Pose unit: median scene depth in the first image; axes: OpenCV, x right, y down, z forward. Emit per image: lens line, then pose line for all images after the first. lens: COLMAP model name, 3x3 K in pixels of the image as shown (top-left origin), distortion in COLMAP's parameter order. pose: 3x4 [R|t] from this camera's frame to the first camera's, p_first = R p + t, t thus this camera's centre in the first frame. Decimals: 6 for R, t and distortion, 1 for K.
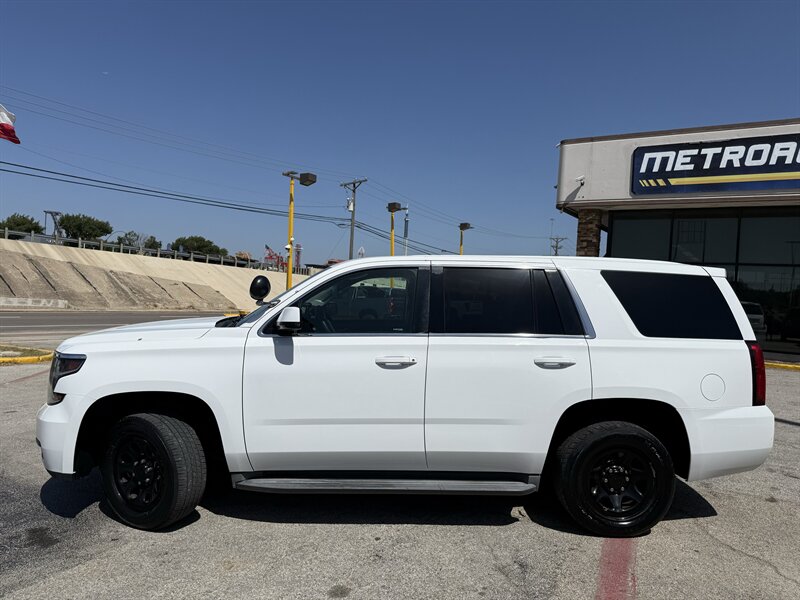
lens RADIAL K [[552.4, 0, 400.0], [0, 552.4, 300.0], [0, 0, 1]] dist [0.005276, -0.007395]
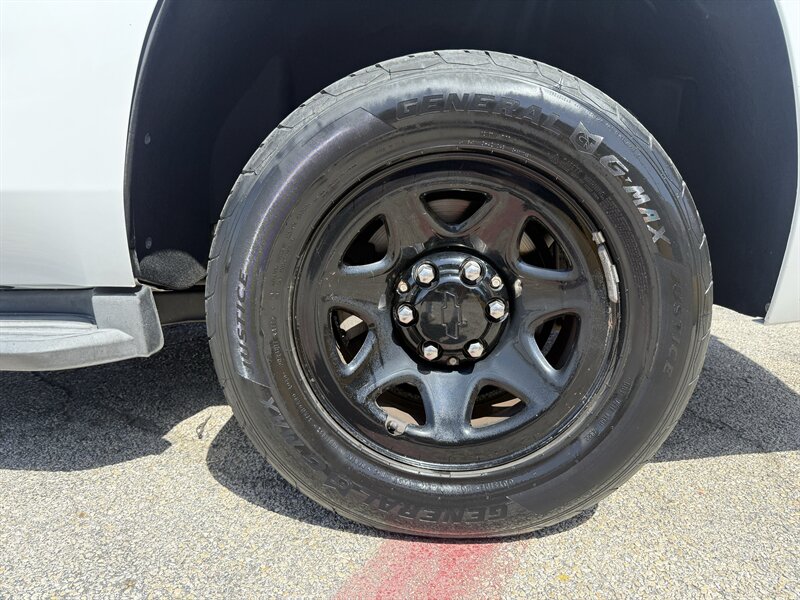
lens RADIAL K [[558.6, 0, 400.0], [0, 558.6, 300.0], [0, 0, 1]] dist [0.018391, -0.009721]
pose [[0.997505, 0.002882, -0.070533, 0.104140], [0.010670, 0.981532, 0.191002, 0.073840], [0.069781, -0.191278, 0.979052, 0.206093]]
